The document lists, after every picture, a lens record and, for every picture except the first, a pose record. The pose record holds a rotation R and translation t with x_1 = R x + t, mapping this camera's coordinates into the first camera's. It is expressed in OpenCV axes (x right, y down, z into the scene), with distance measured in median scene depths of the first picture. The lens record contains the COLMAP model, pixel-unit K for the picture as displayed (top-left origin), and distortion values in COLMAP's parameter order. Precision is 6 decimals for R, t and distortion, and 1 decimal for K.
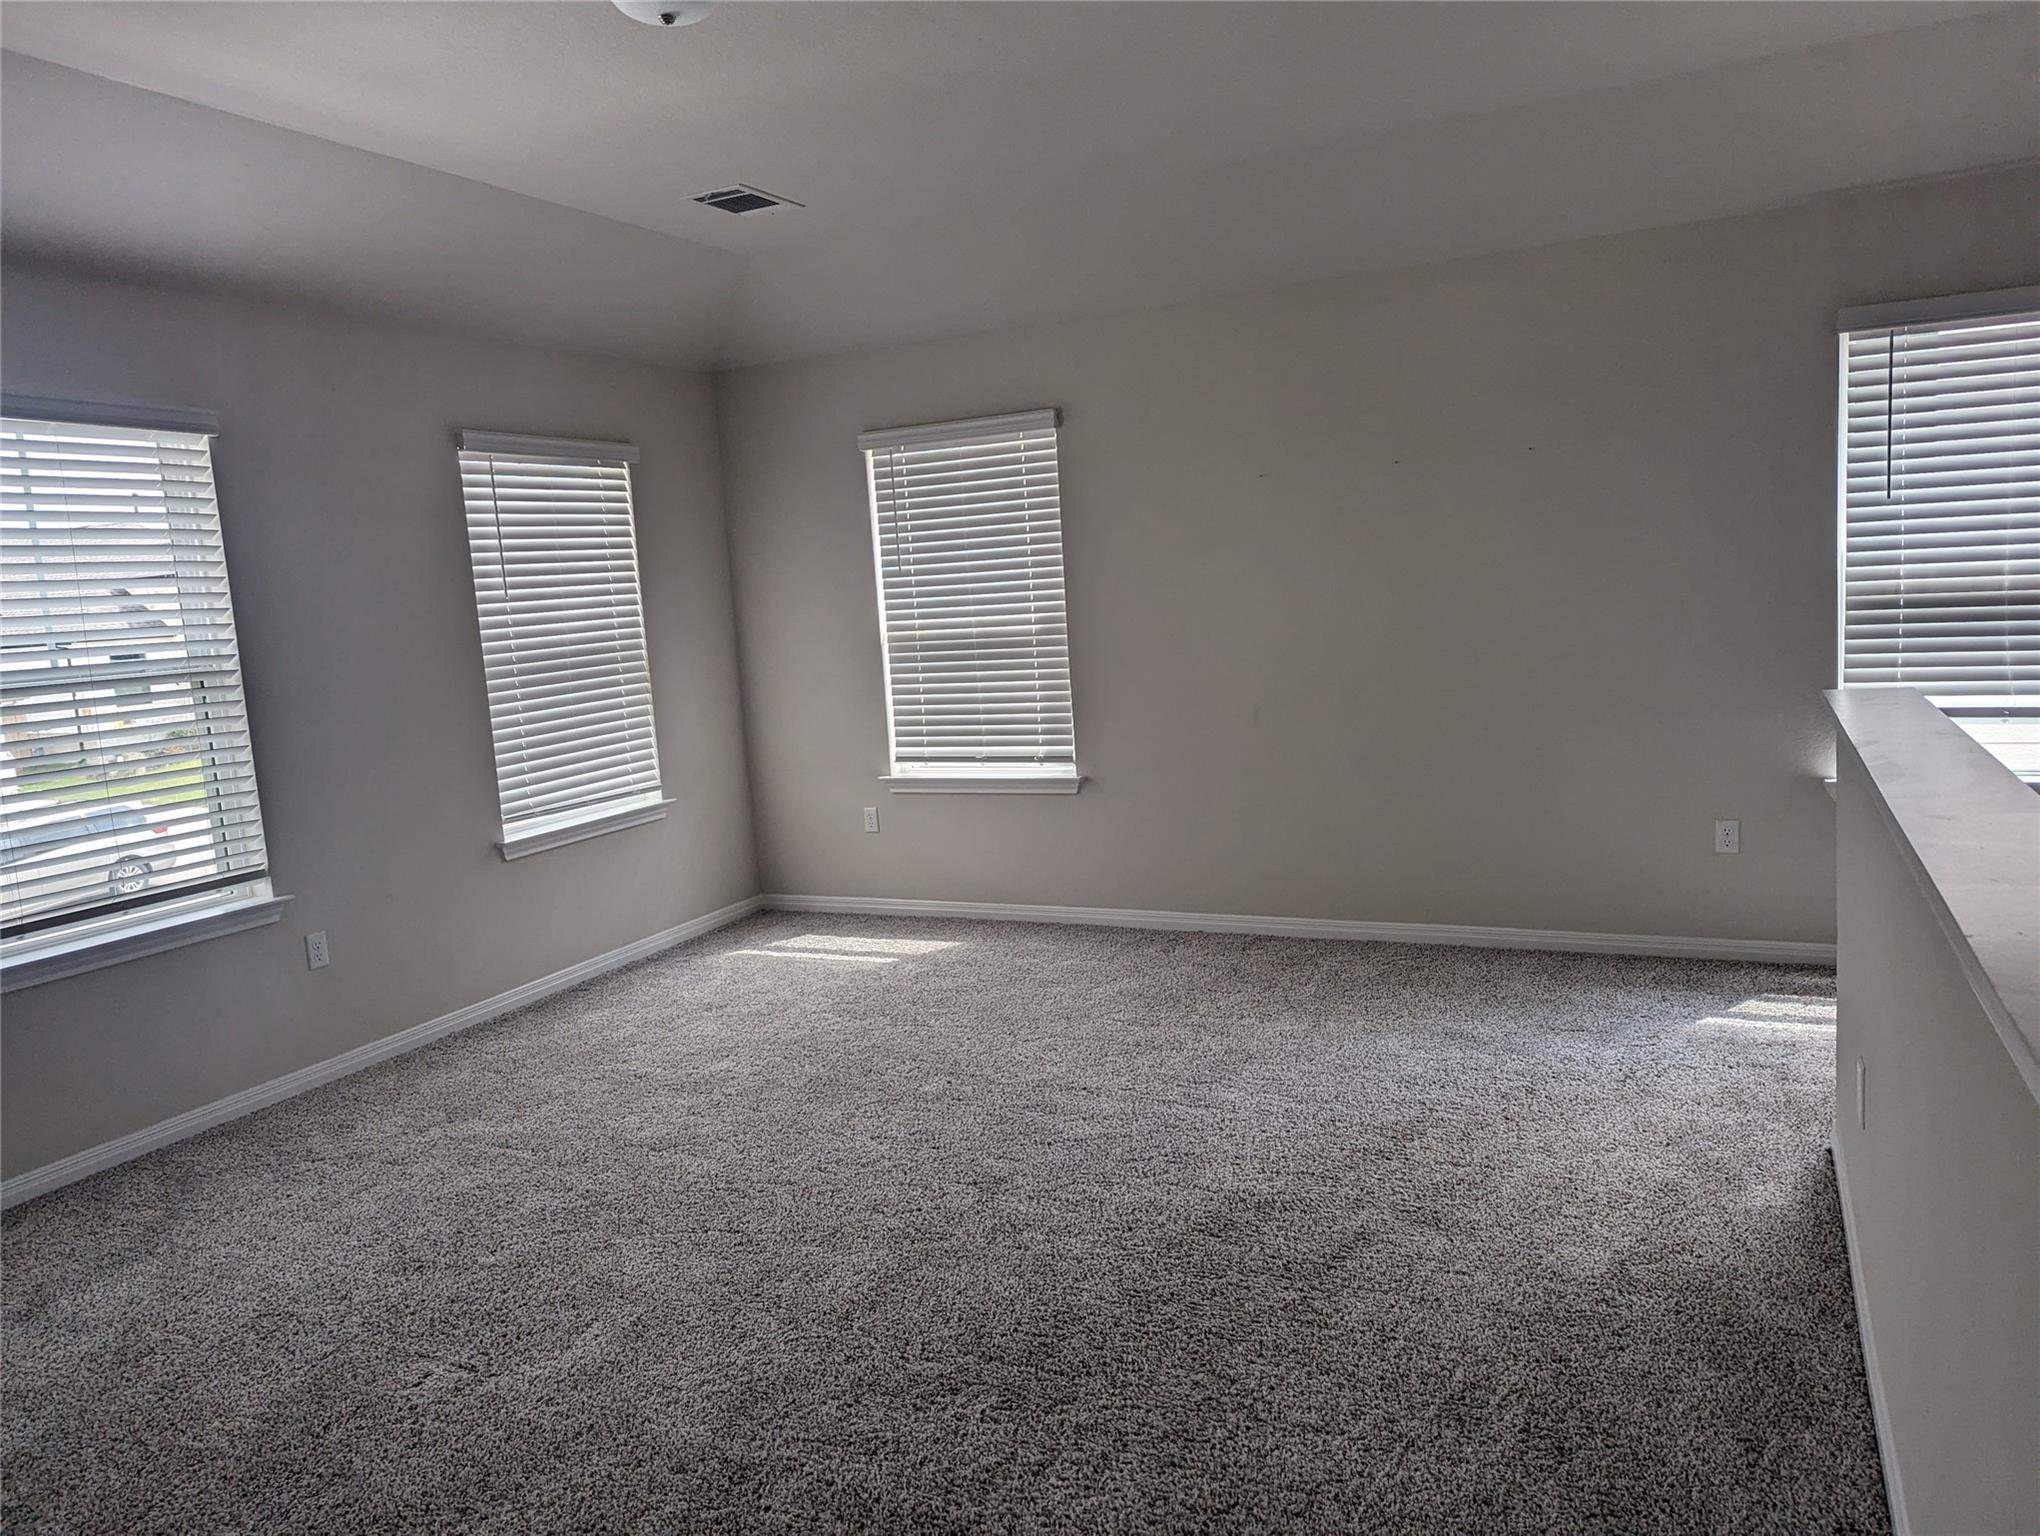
lens RADIAL K [[1441.9, 0, 1017.0], [0, 1441.9, 767.1], [0, 0, 1]] dist [-0.003610, -0.001819]
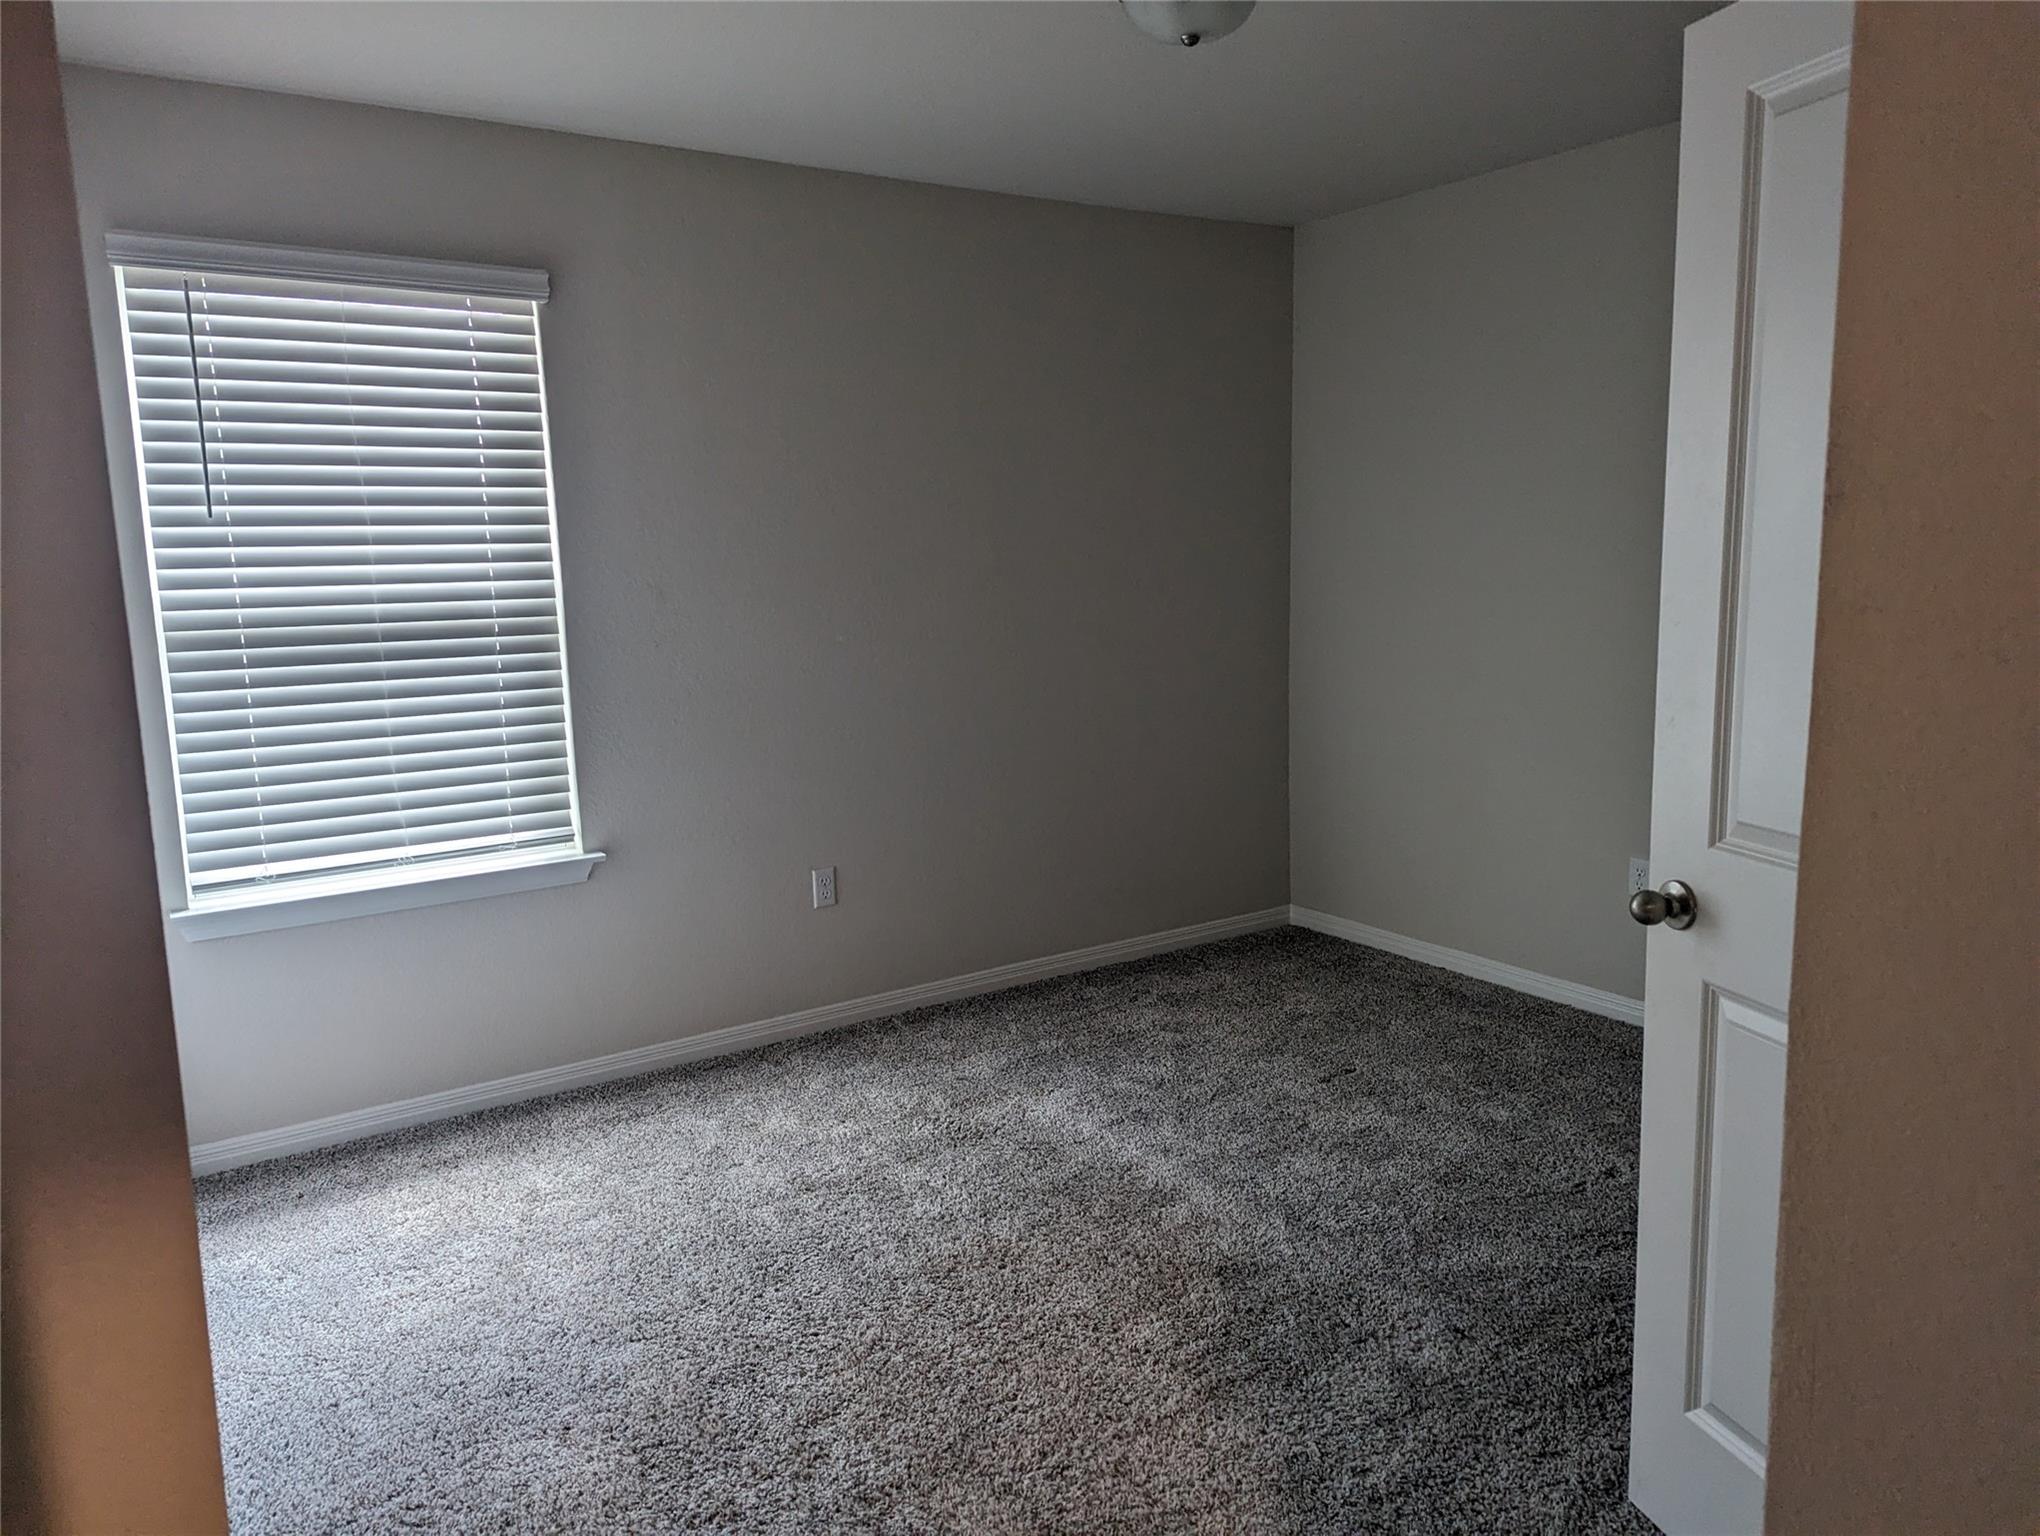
lens RADIAL K [[1441.9, 0, 1018.1], [0, 1441.9, 766.5], [0, 0, 1]] dist [-0.003610, -0.001819]
pose [[0.500336, -0.085052, 0.861644, 0.169545], [0.097878, 0.994340, 0.041315, -0.050253], [-0.860281, 0.063665, 0.505829, 0.284431]]
